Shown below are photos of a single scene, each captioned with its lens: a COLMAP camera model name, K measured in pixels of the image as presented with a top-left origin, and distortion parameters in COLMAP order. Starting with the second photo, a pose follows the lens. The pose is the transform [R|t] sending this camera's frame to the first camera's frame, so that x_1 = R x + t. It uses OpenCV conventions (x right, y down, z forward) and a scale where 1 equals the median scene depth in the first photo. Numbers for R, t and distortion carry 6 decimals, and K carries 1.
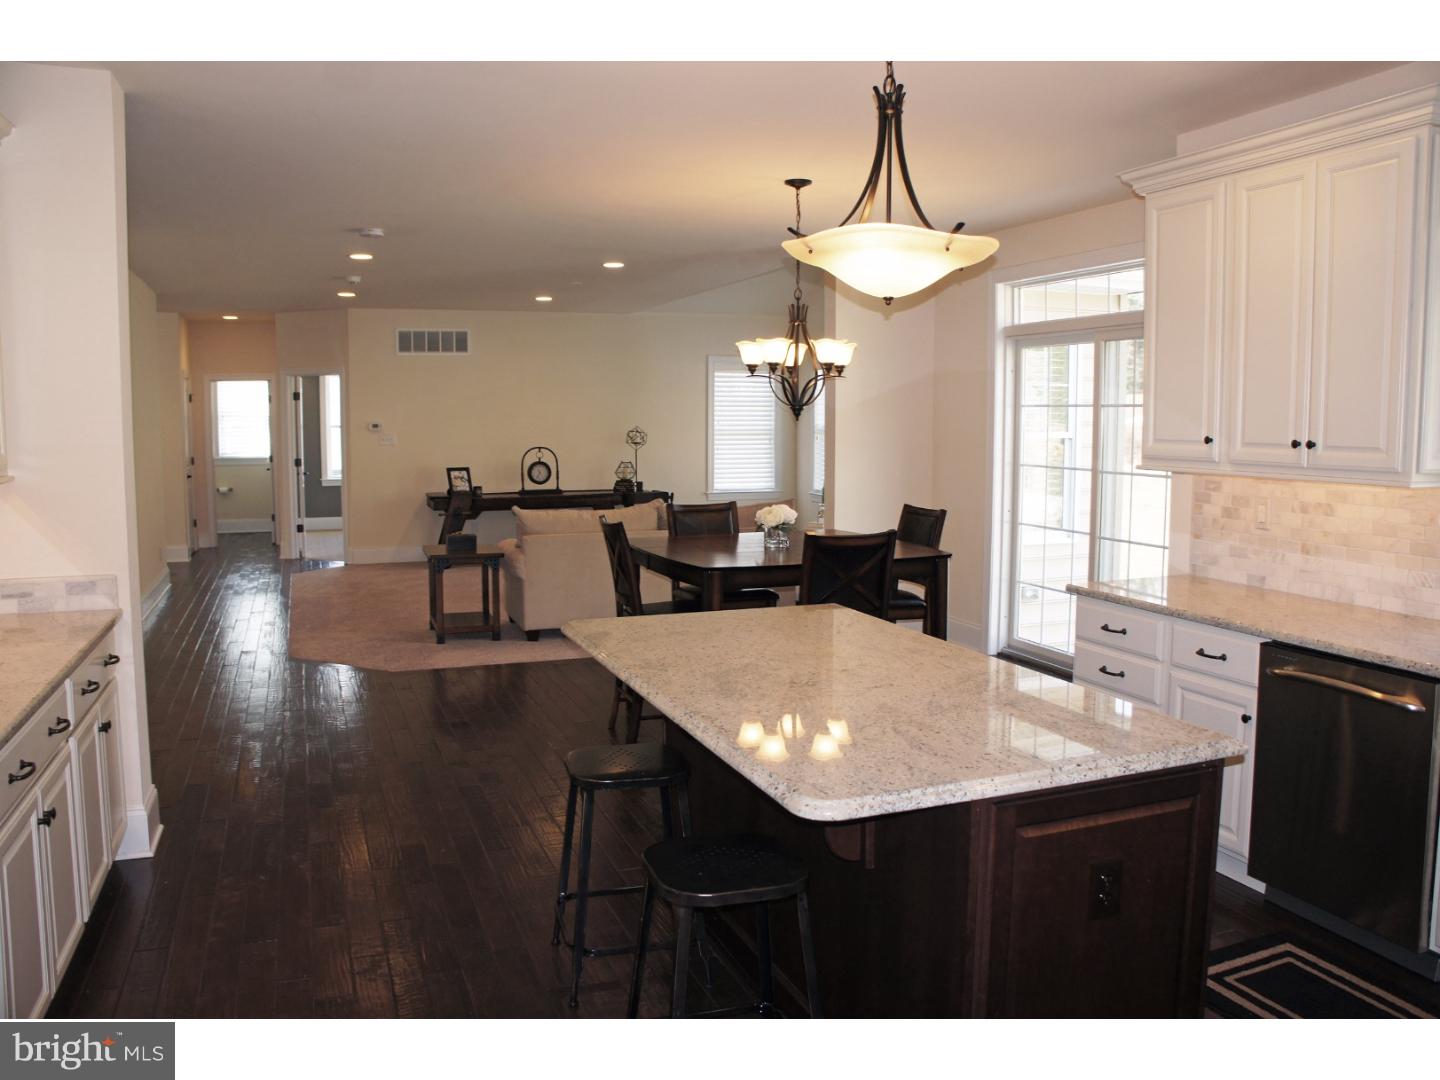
lens RADIAL K [[1096.3, 0, 721.4], [0, 1096.3, 533.3], [0, 0, 1]] dist [-0.136268, 0.034638]
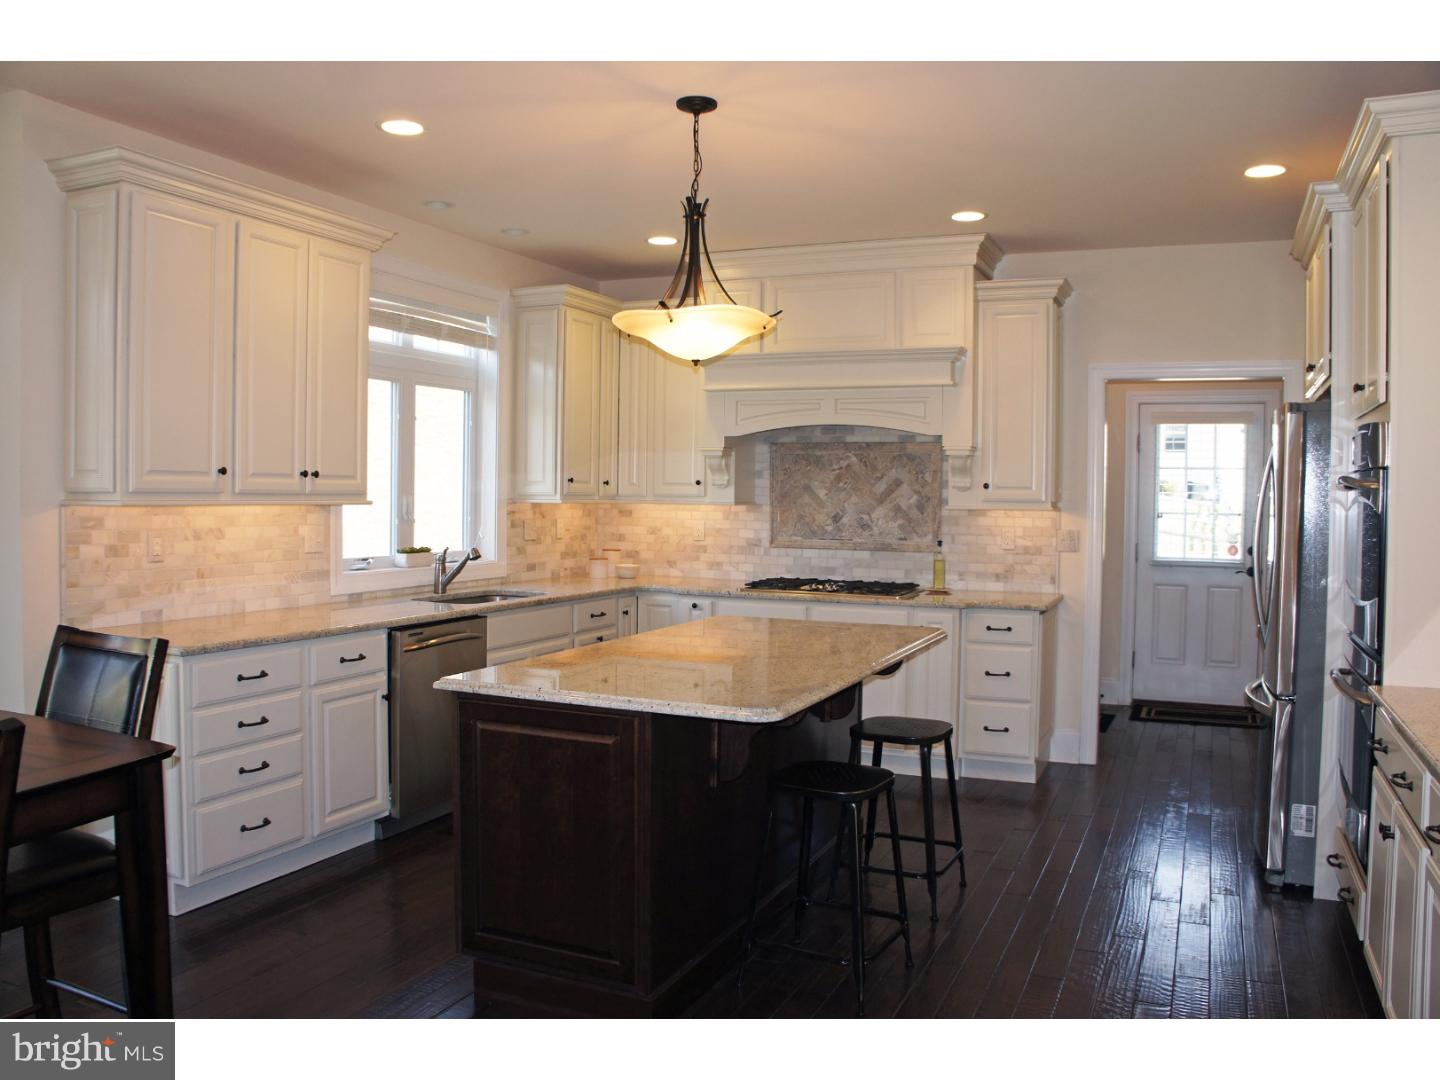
lens RADIAL K [[1096.3, 0, 729.8], [0, 1096.3, 524.5], [0, 0, 1]] dist [-0.136268, 0.034638]
pose [[-0.713313, -0.026256, 0.700353, -0.574646], [0.061608, 0.993080, 0.099978, -0.108164], [-0.698132, 0.114463, -0.706760, 1.381567]]
